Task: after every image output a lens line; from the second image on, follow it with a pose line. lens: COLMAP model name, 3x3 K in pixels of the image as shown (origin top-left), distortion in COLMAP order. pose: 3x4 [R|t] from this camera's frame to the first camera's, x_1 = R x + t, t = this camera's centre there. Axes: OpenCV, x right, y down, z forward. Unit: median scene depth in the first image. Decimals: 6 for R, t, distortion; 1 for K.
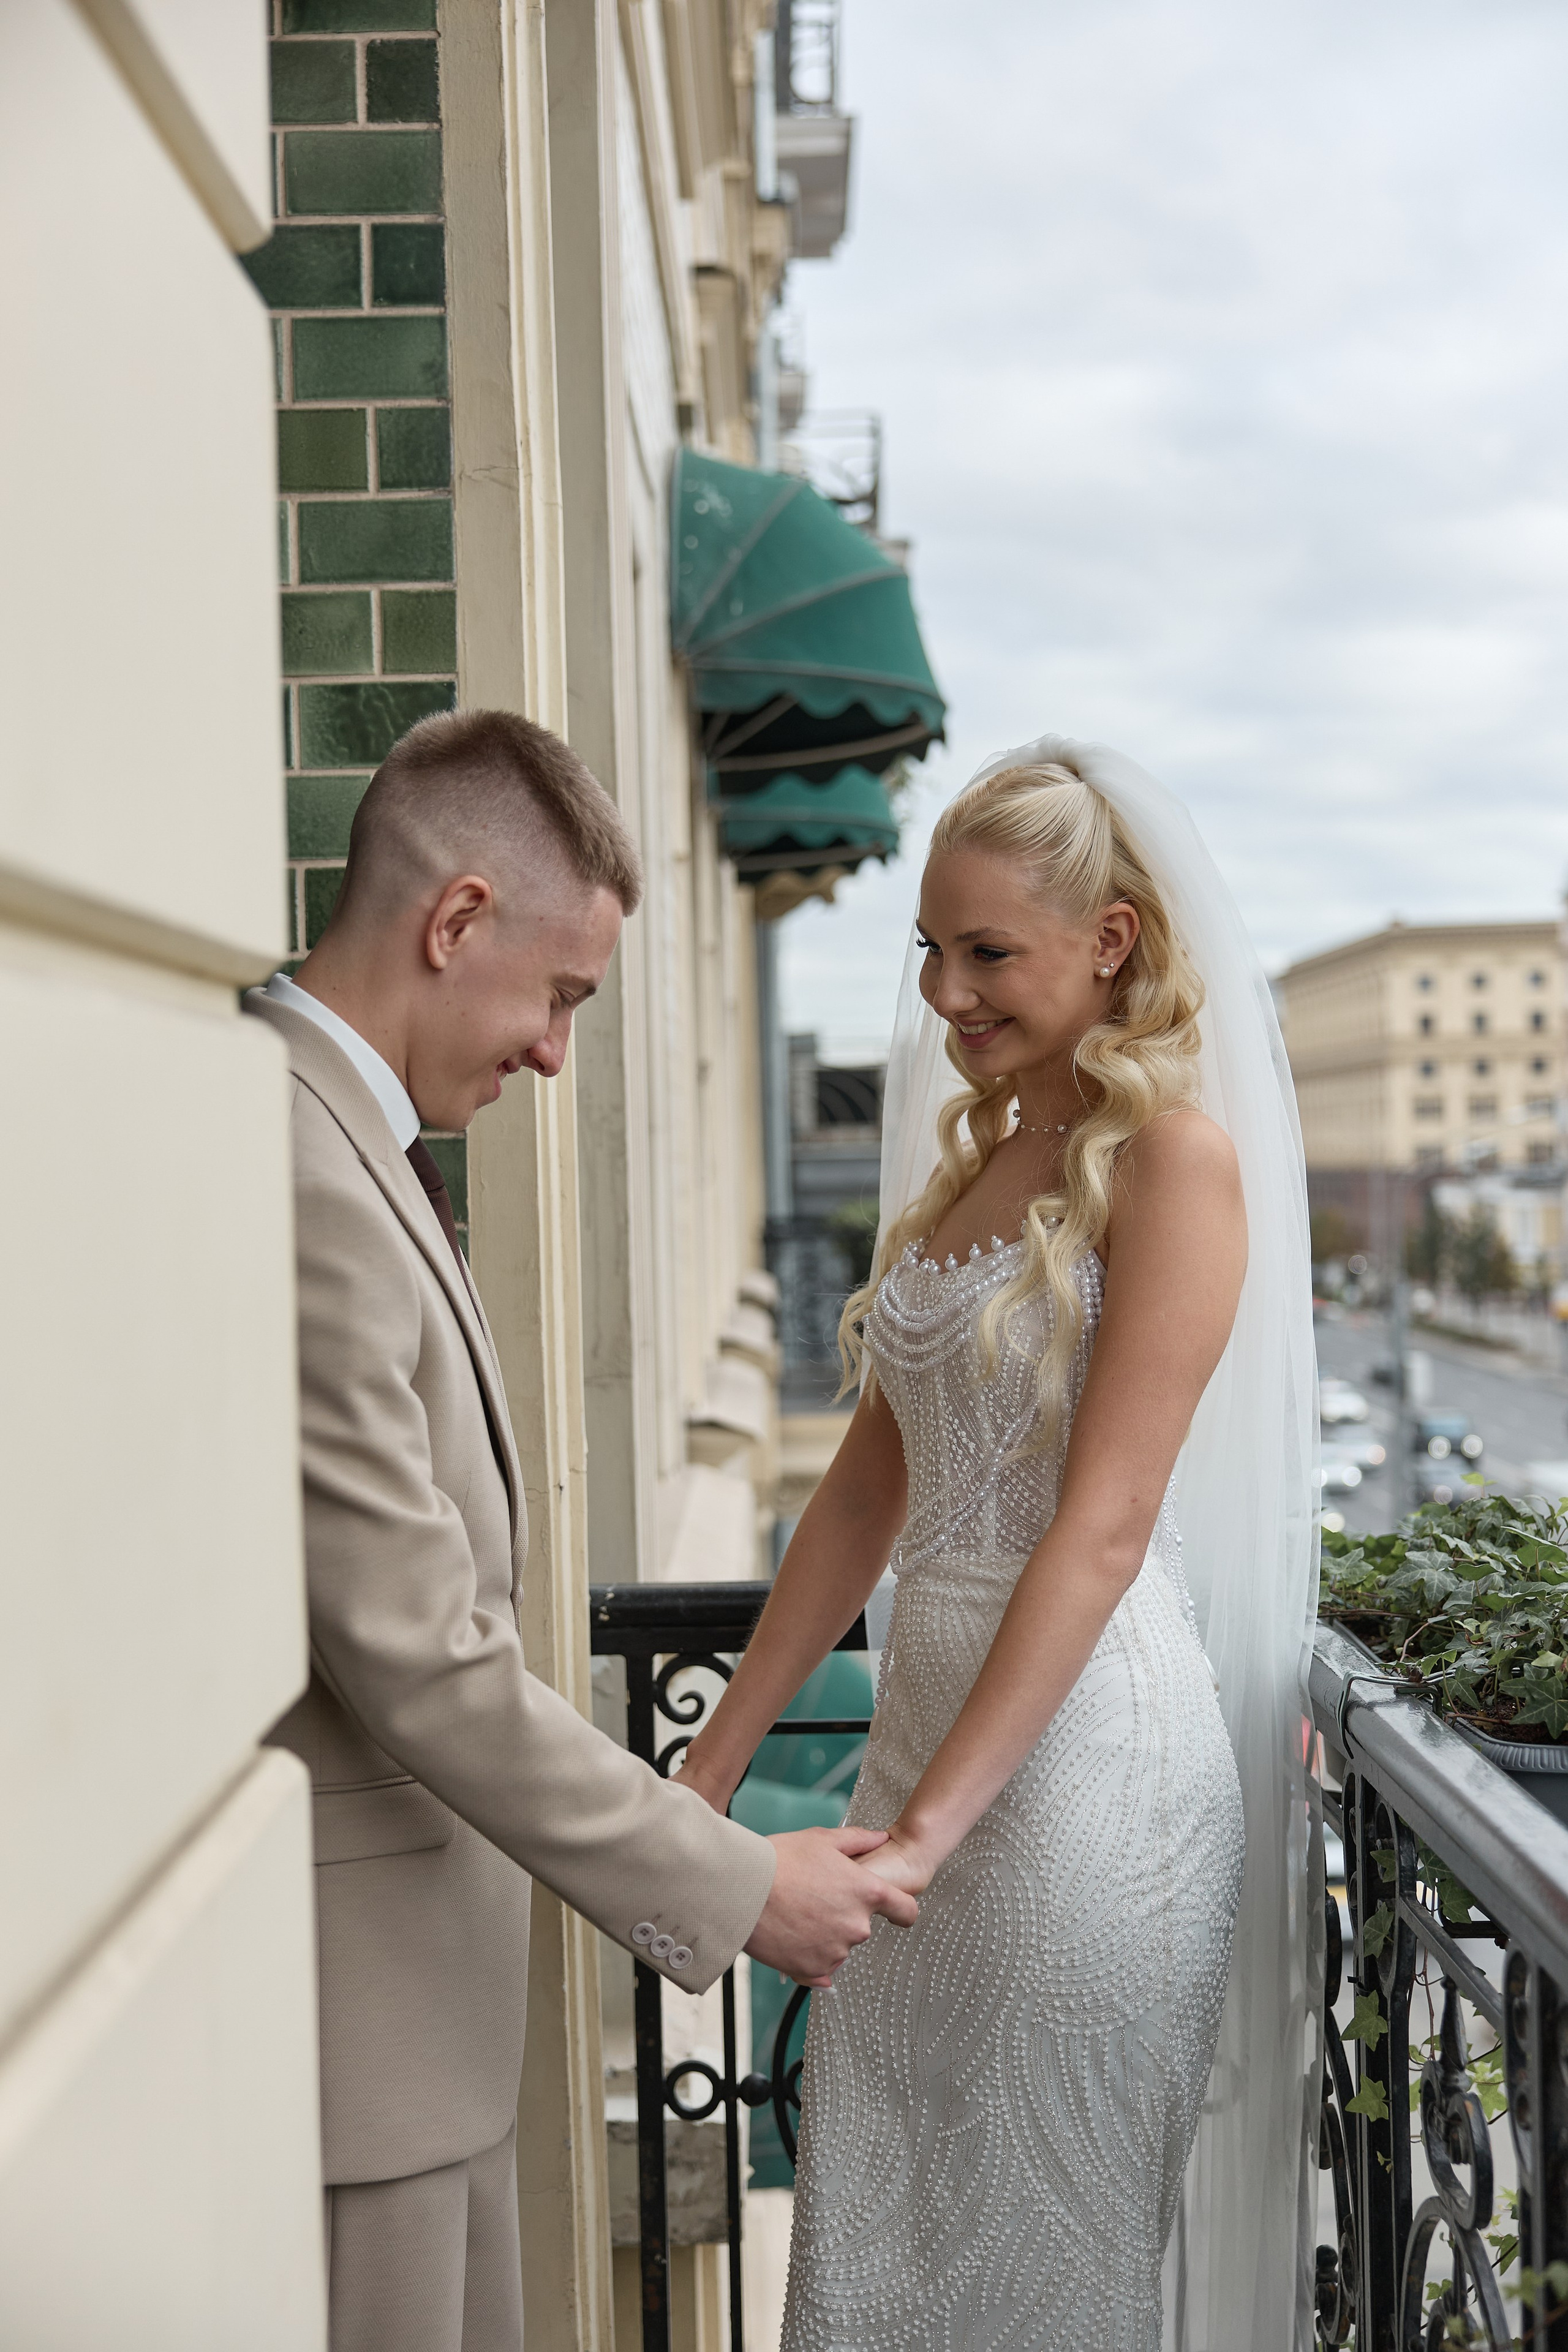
lens RADIAL K [[2966.7, 0, 787.2], [0, 2966.7, 1183.2], [0, 0, 1]] dist [0.018965, 0.000000]
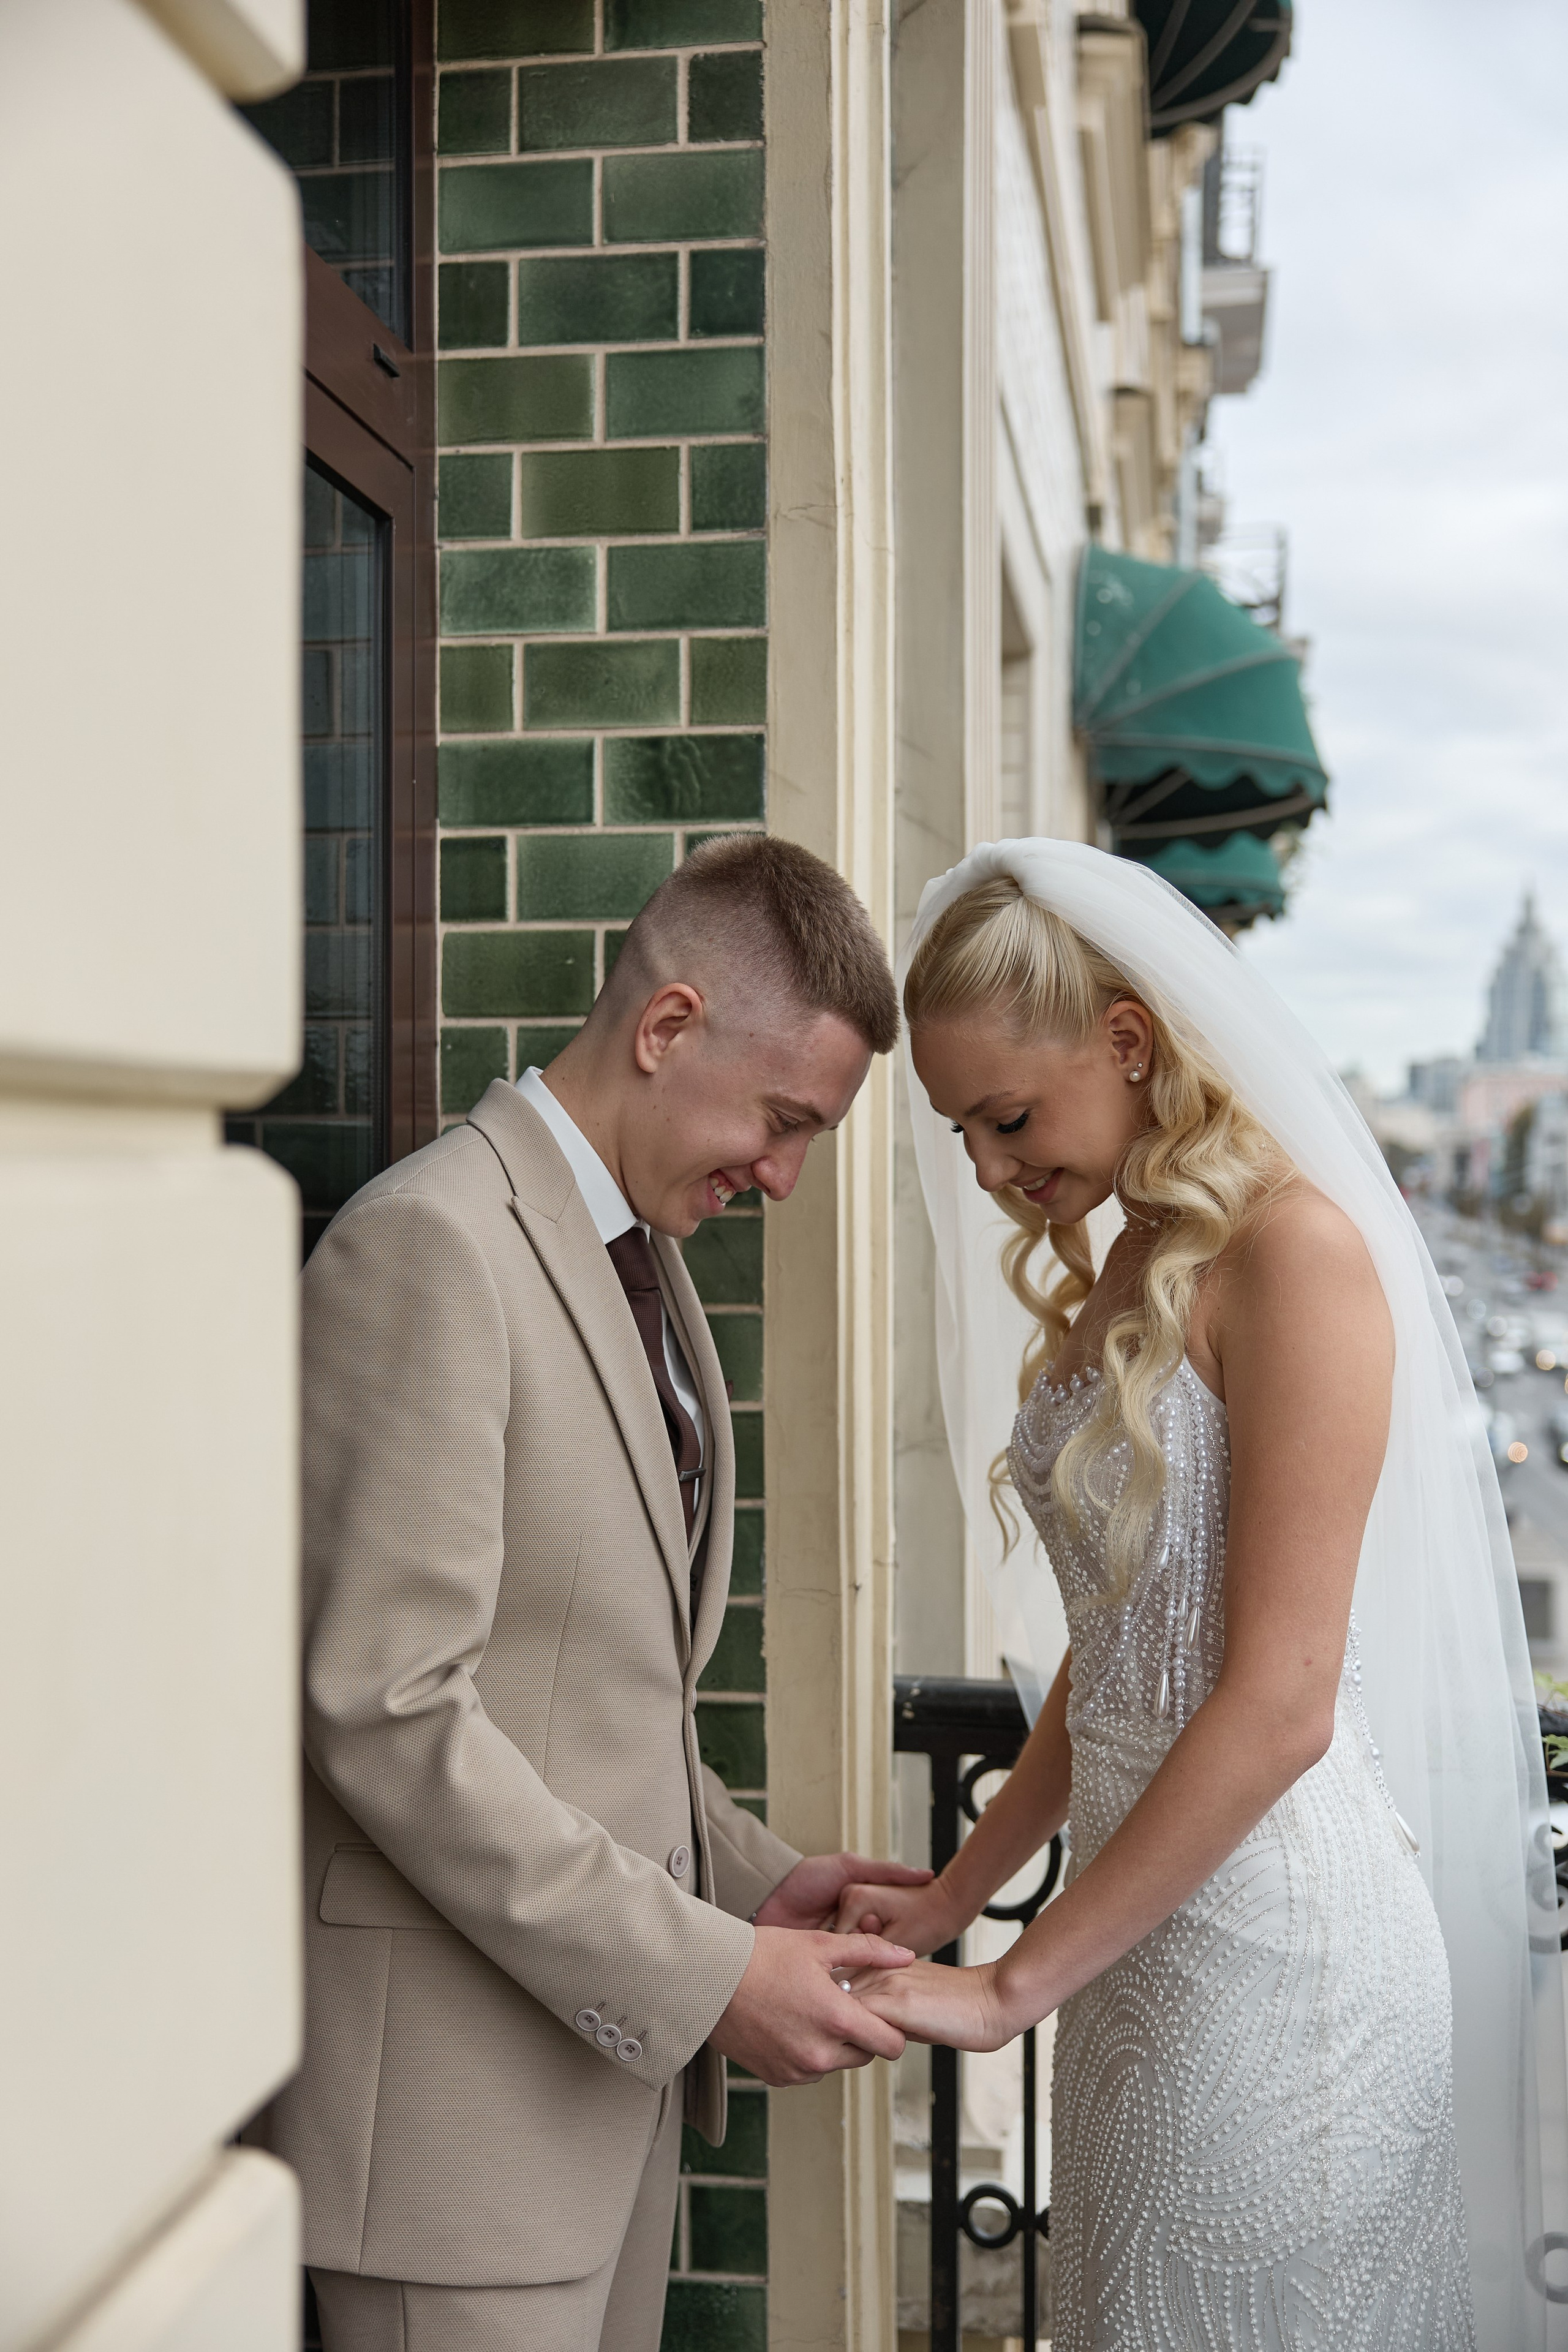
lens RADIAL K [[2474.3, 0, 776.4], [0, 2474.3, 1161.0], [0, 0, 1]] dist [0.029334, 0.000000]
pose [[0.985756, 0.028228, -0.165793, 0.023379], [-0.029649, 0.999542, -0.006101, -0.025336], [0.165545, 0.010930, 0.986142, 0.200123]]
